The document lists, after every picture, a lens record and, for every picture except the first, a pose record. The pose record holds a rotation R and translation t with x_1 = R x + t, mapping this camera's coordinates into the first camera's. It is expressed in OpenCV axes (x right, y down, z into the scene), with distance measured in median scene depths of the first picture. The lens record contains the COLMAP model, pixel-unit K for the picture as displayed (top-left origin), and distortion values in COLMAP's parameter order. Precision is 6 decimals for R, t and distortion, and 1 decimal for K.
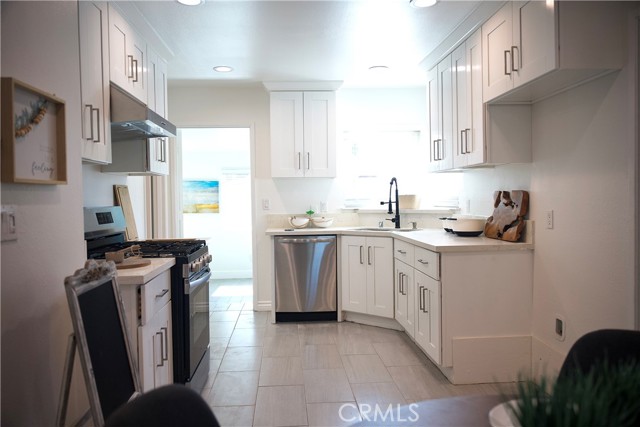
lens RADIAL K [[516.3, 0, 319.8], [0, 516.3, 211.1], [0, 0, 1]] dist [-0.003565, -0.003791]
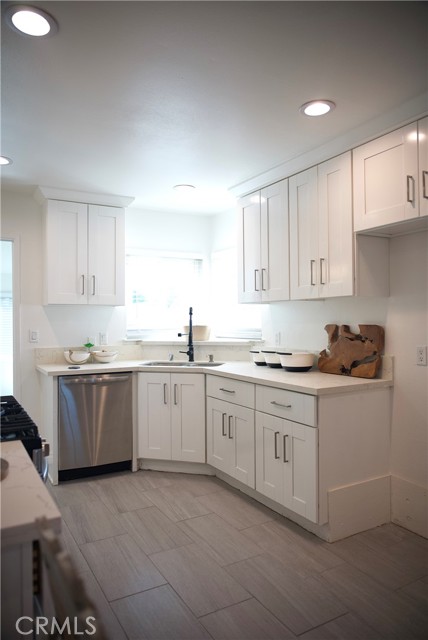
lens RADIAL K [[451.0, 0, 214.4], [0, 451.0, 320.2], [0, 0, 1]] dist [-0.011560, -0.001385]
pose [[0.898094, 0.009308, 0.439705, -0.184597], [0.004300, 0.999542, -0.029942, -0.018029], [-0.439782, 0.028782, 0.897643, 0.264851]]
